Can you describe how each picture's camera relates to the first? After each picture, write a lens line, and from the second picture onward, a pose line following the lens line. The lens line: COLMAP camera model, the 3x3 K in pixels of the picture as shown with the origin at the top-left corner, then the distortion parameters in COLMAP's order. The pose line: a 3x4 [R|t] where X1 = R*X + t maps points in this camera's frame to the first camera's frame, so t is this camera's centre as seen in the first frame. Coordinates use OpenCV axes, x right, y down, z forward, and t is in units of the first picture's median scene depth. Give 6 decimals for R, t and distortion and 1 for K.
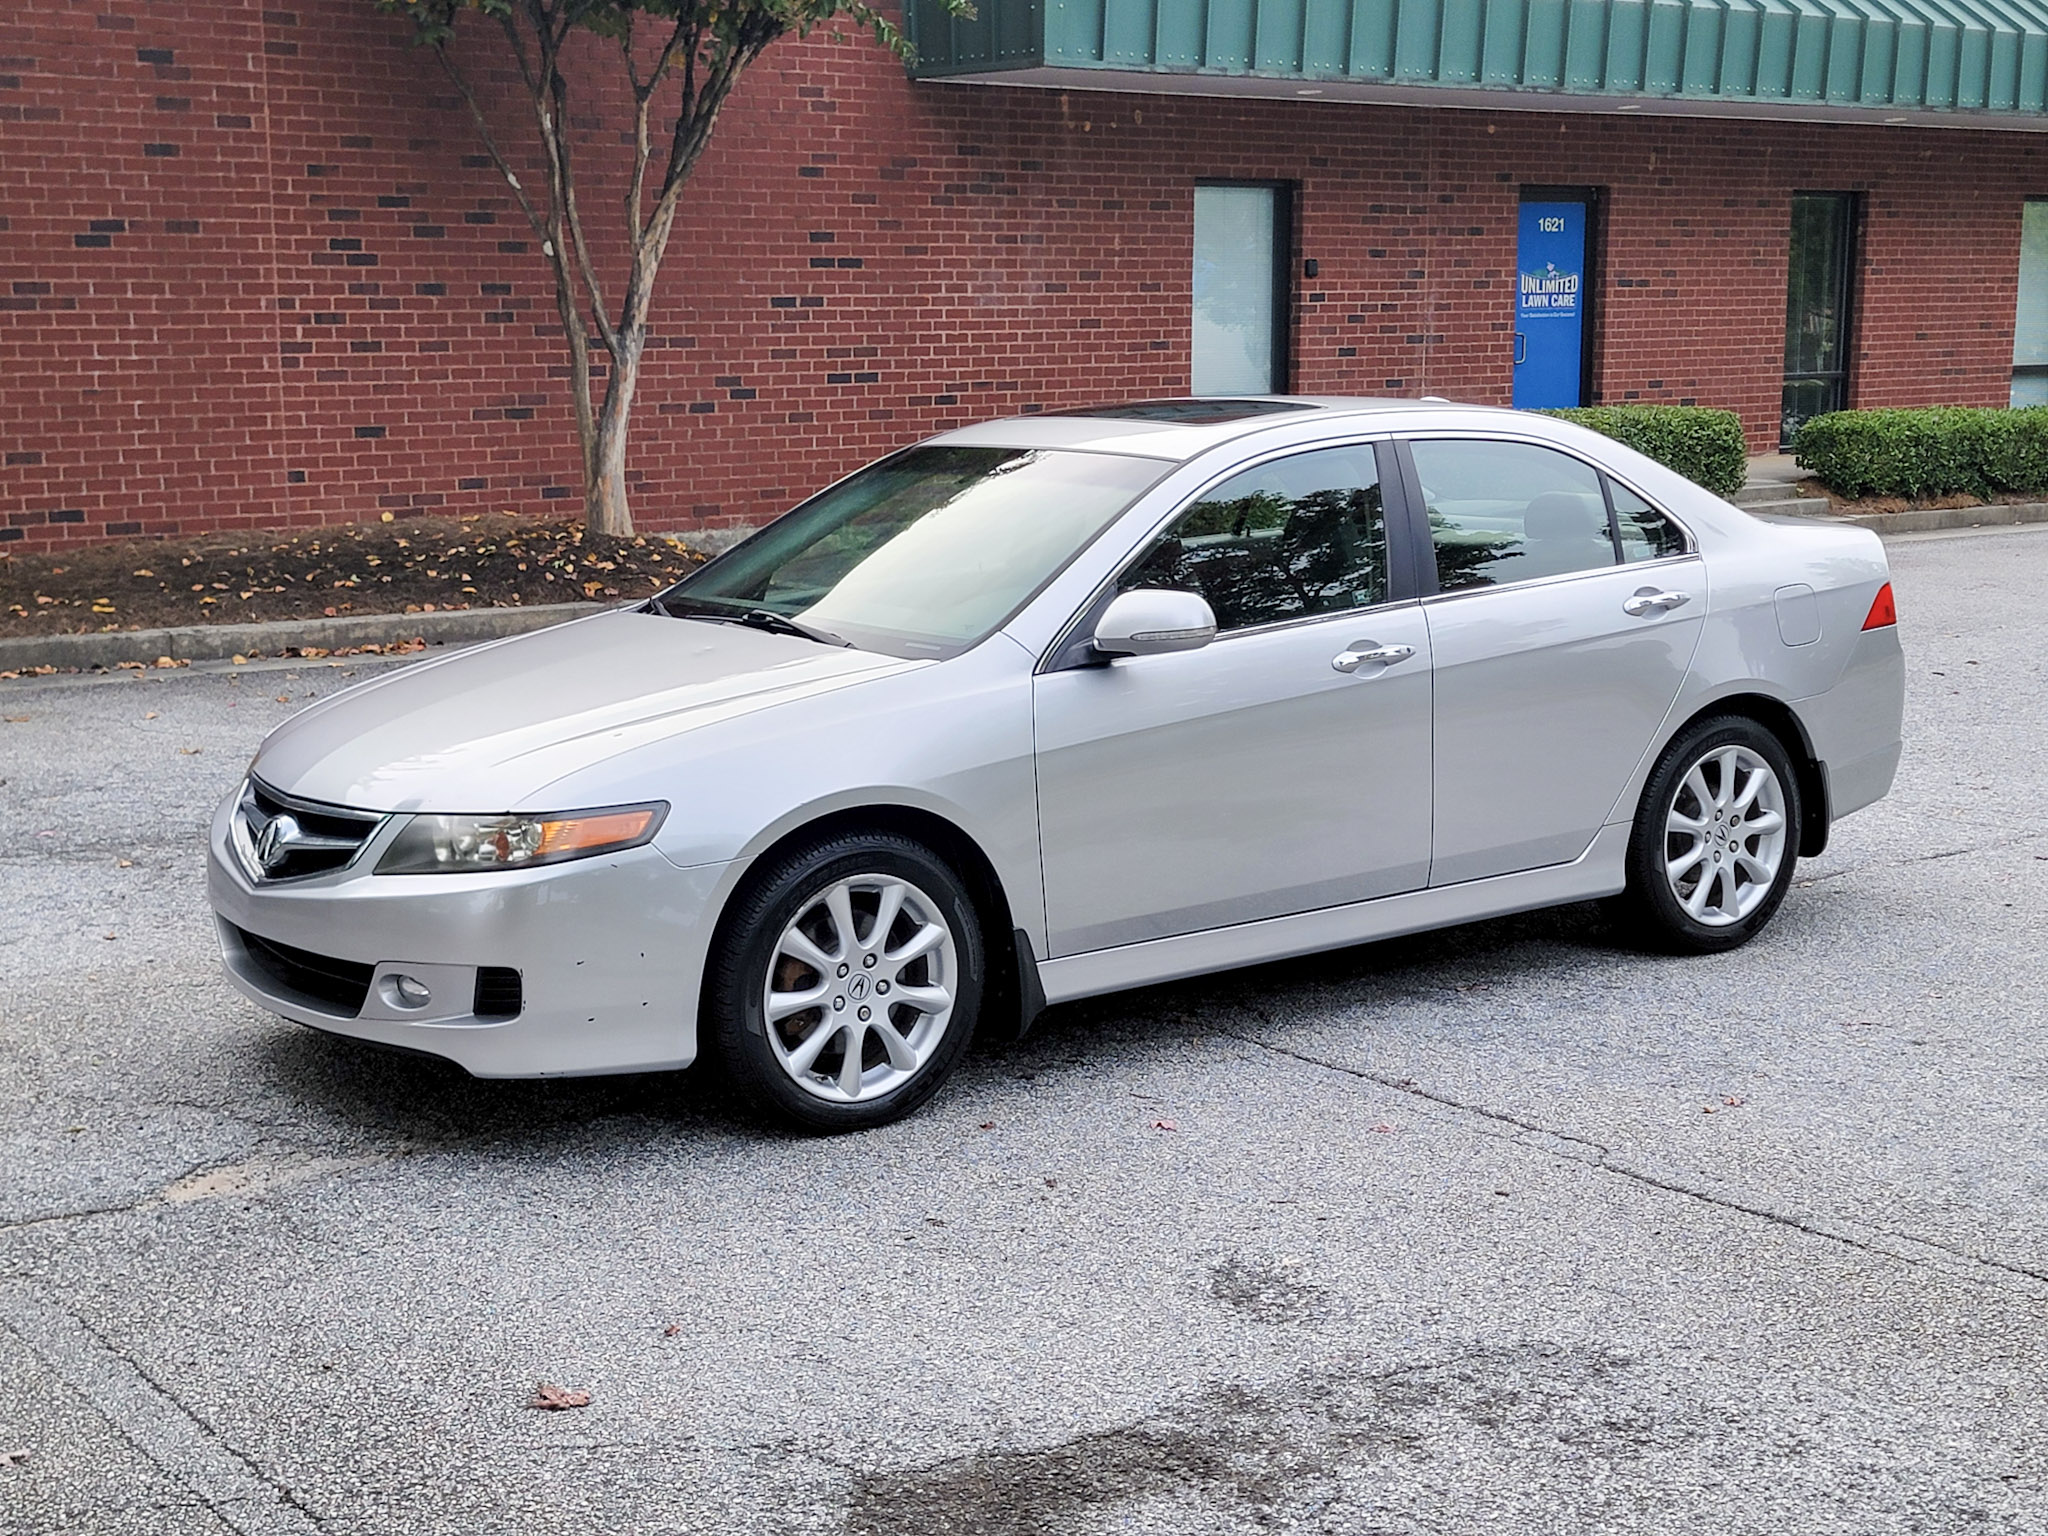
lens RADIAL K [[2716.2, 0, 994.4], [0, 2716.2, 764.3], [0, 0, 1]] dist [0.071527, 0.000000]
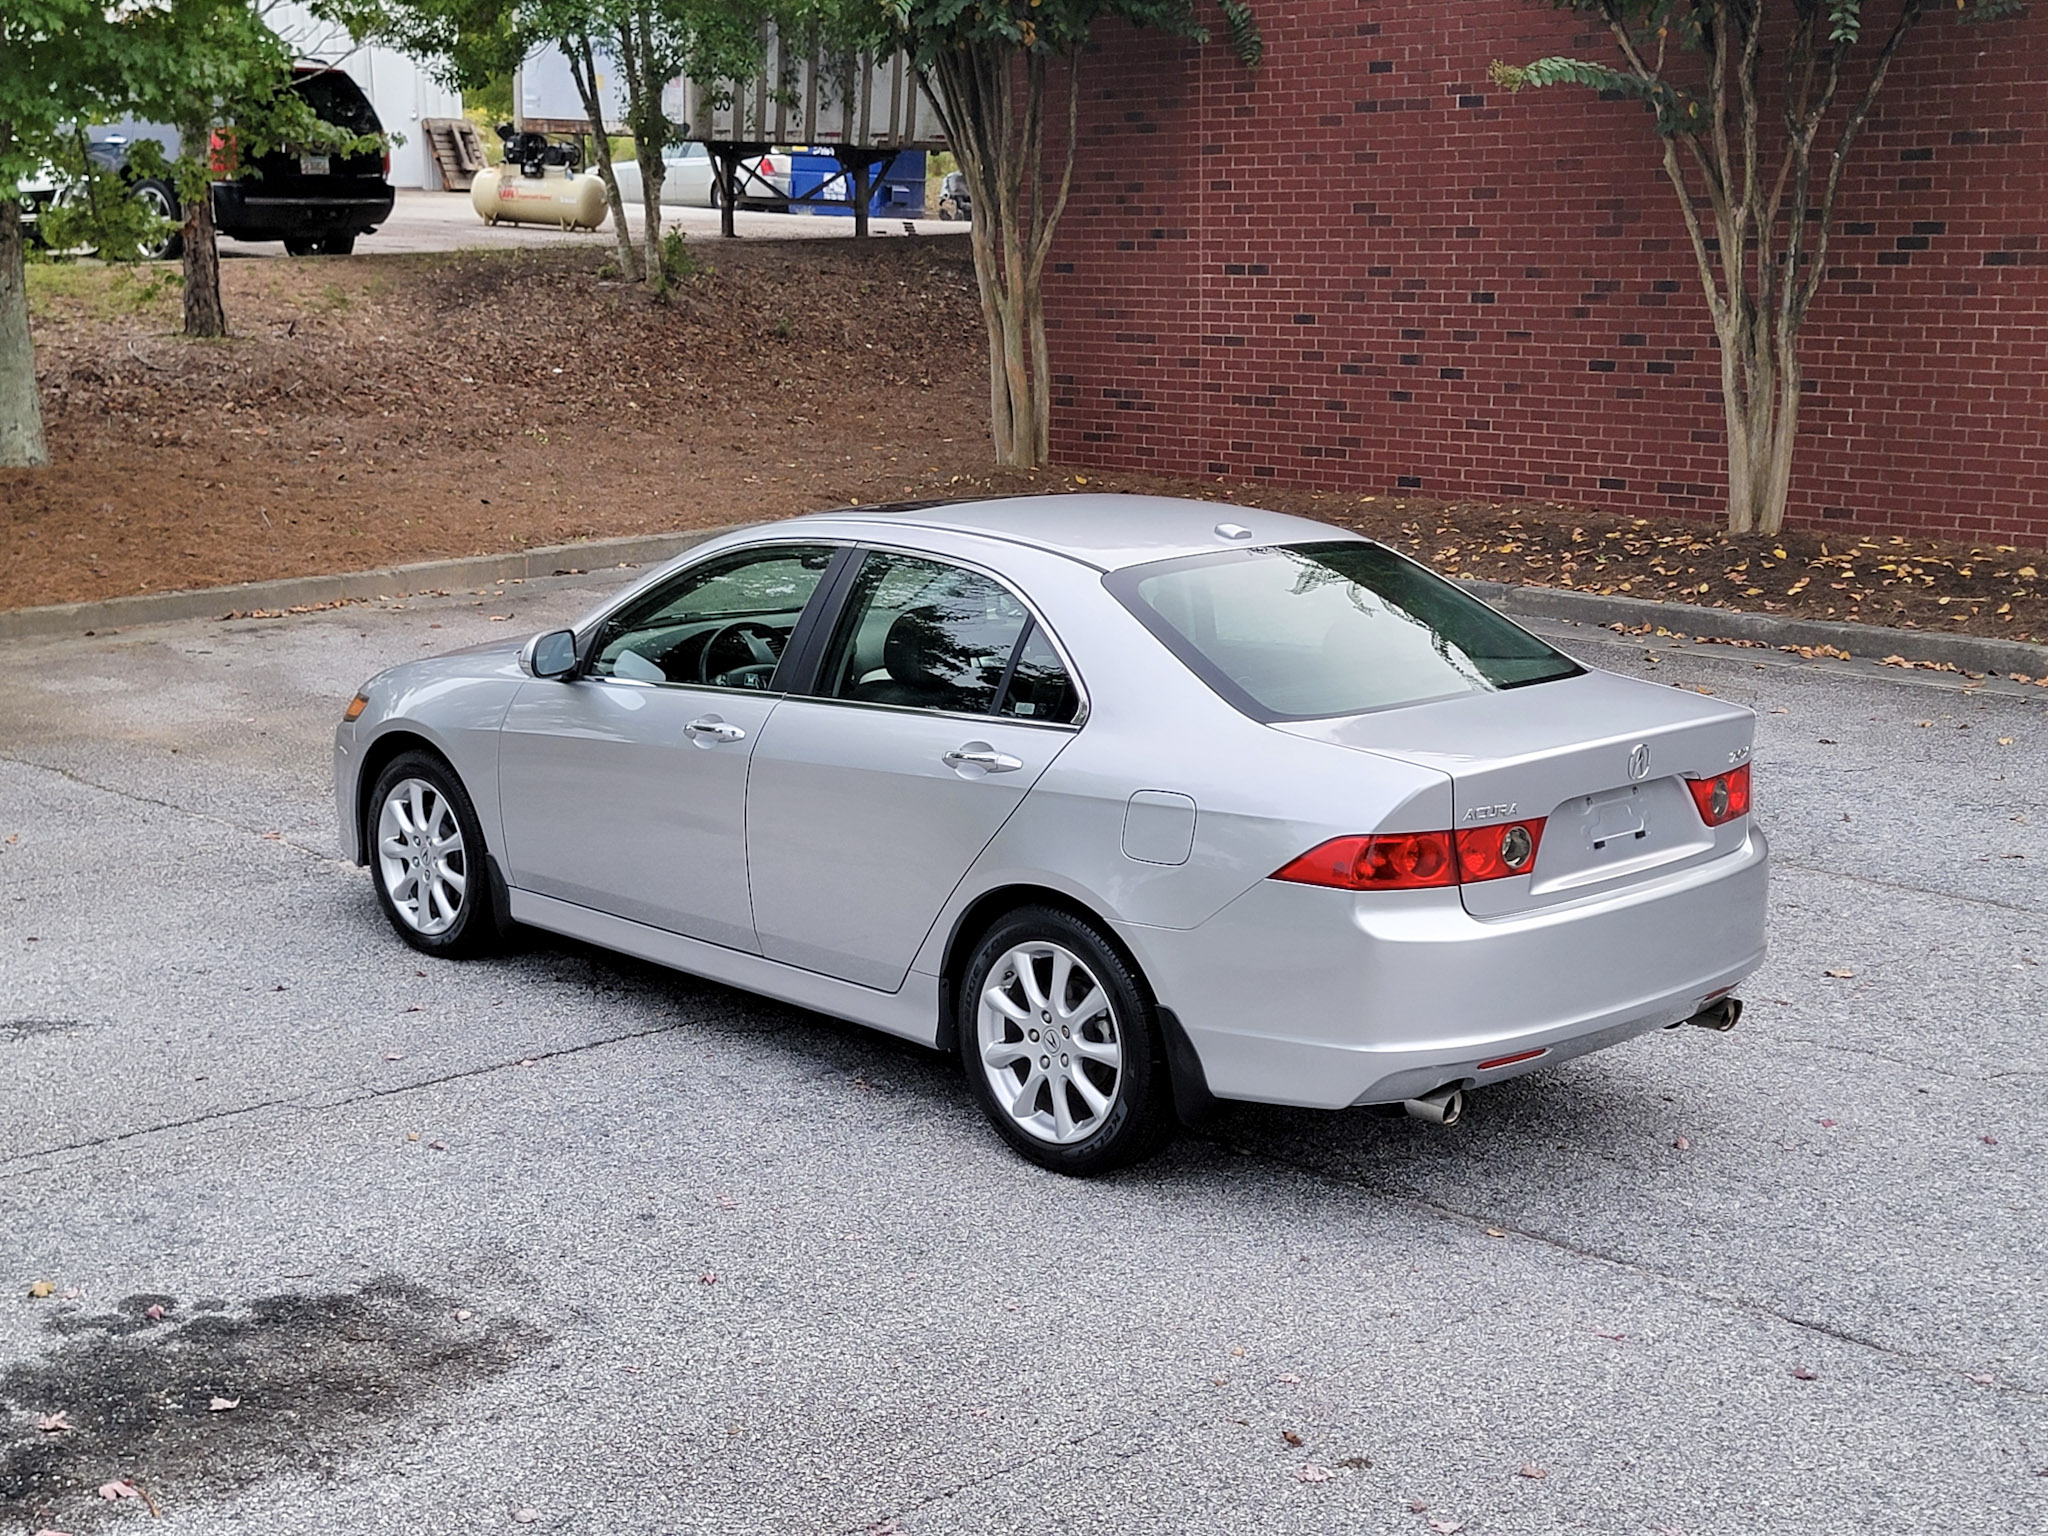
lens RADIAL K [[2716.2, 0, 1015.7], [0, 2716.2, 779.0], [0, 0, 1]] dist [0.071527, 0.000000]
pose [[0.144330, 0.201276, -0.968843, 0.578403], [-0.162558, 0.970615, 0.177428, -0.110969], [0.976086, 0.131885, 0.172808, 0.431840]]
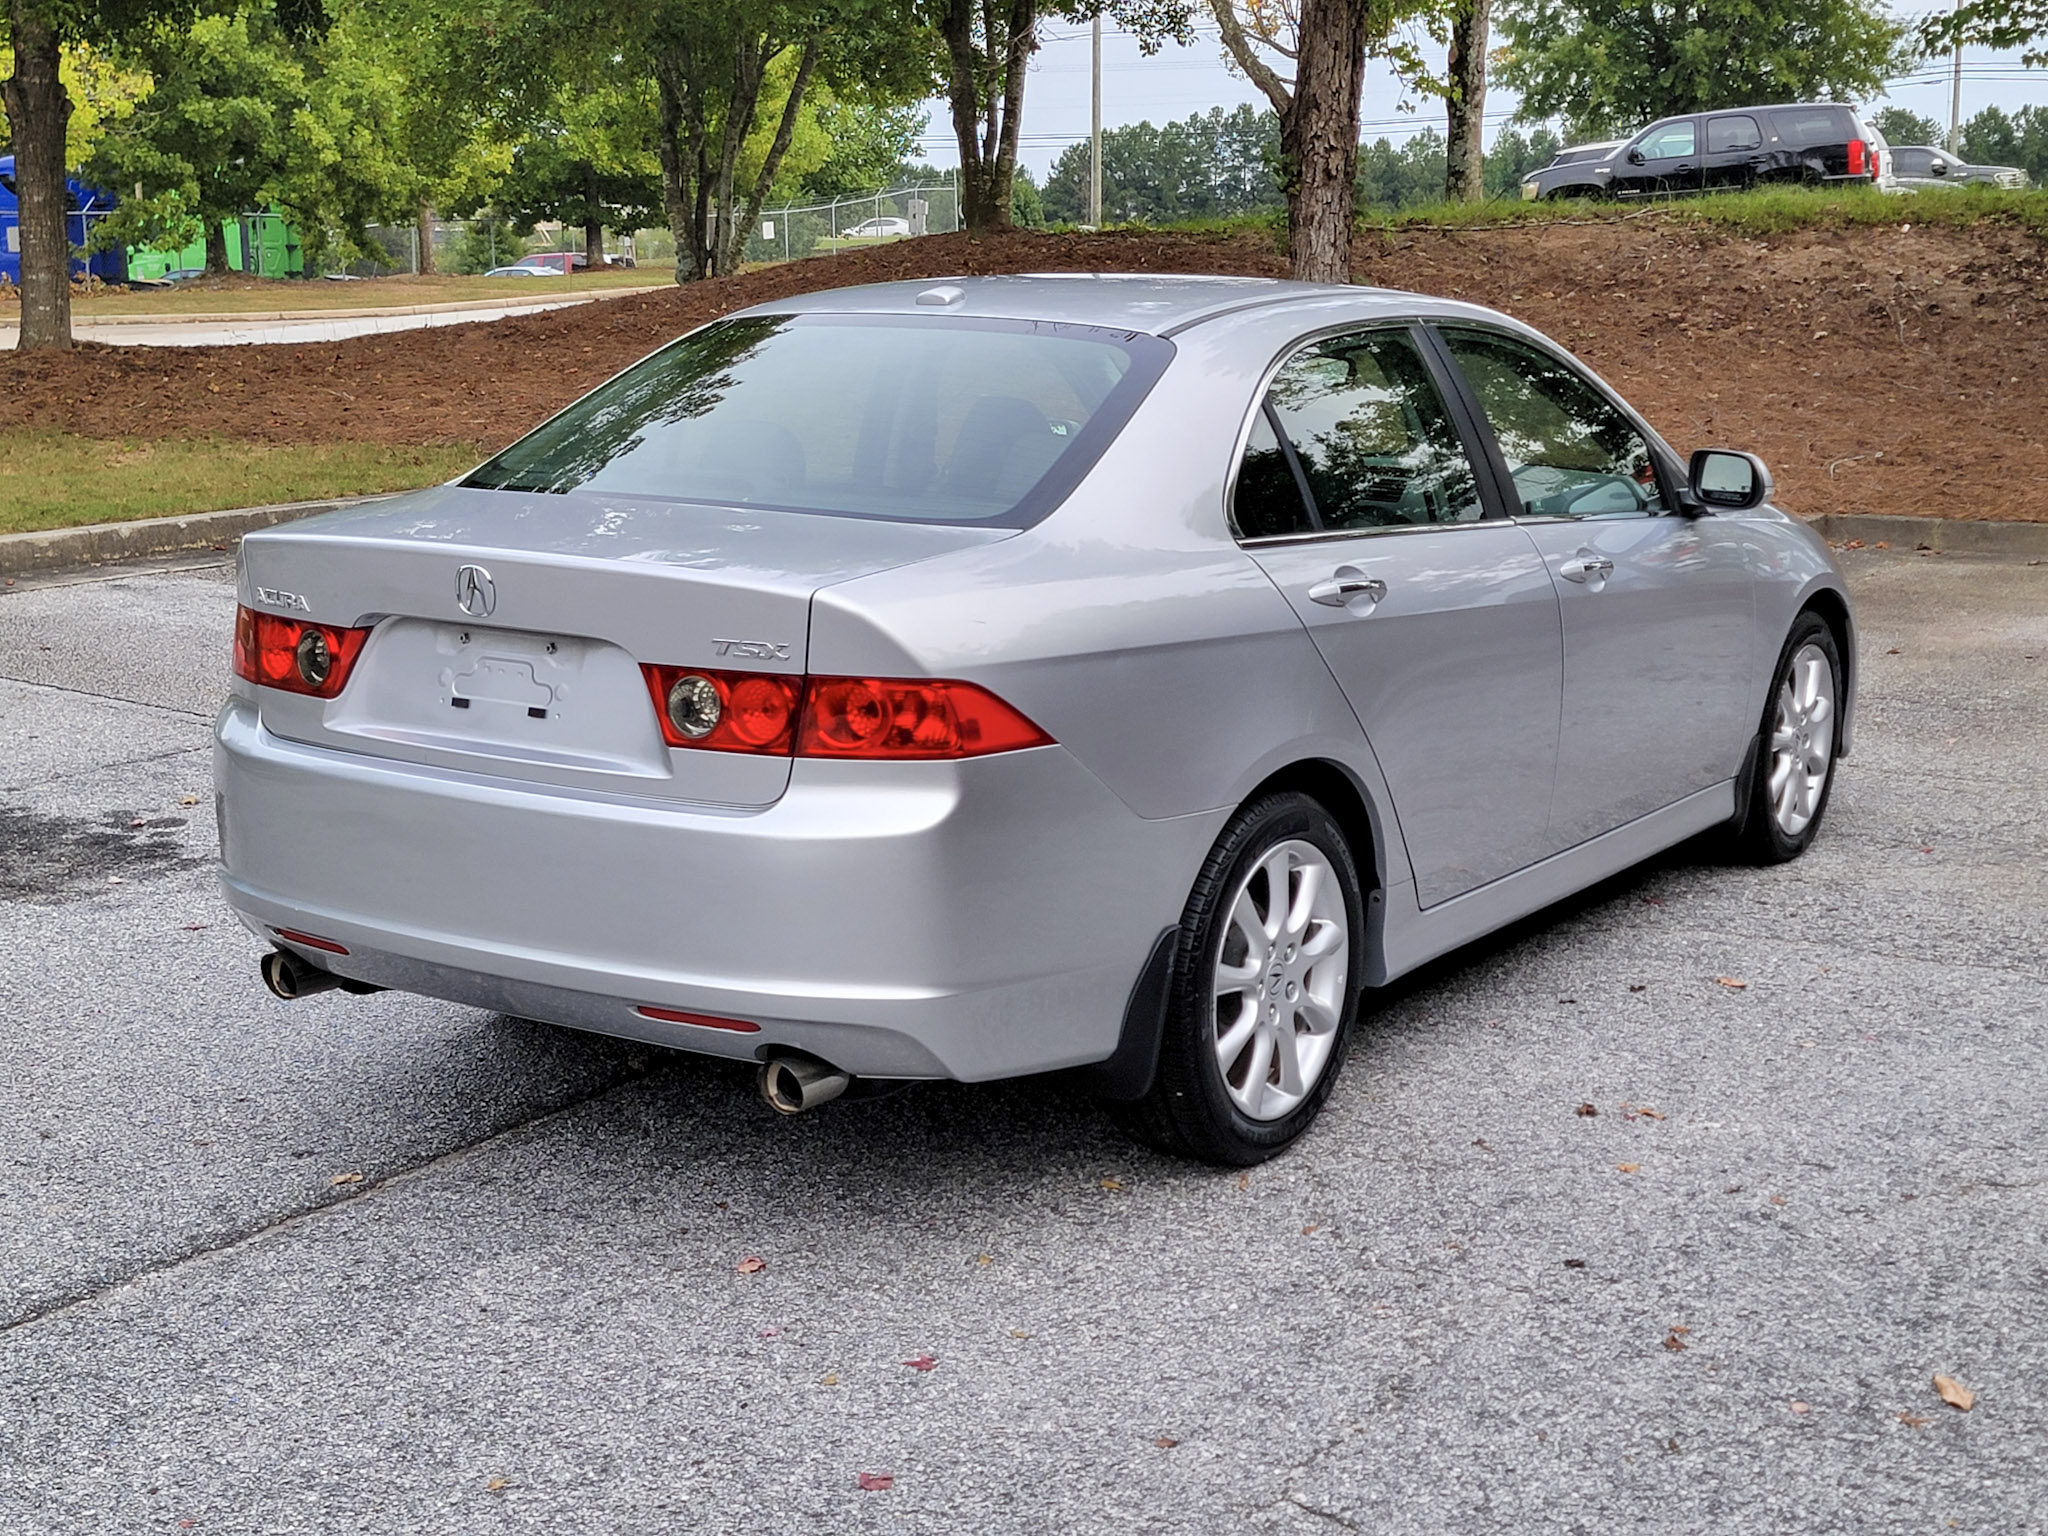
lens RADIAL K [[2716.2, 0, 1007.0], [0, 2716.2, 771.7], [0, 0, 1]] dist [0.071527, 0.000000]
pose [[-0.936036, 0.073164, -0.344213, 0.211915], [-0.050872, 0.939740, 0.338084, -0.136159], [0.348207, 0.333969, -0.875909, 0.894395]]
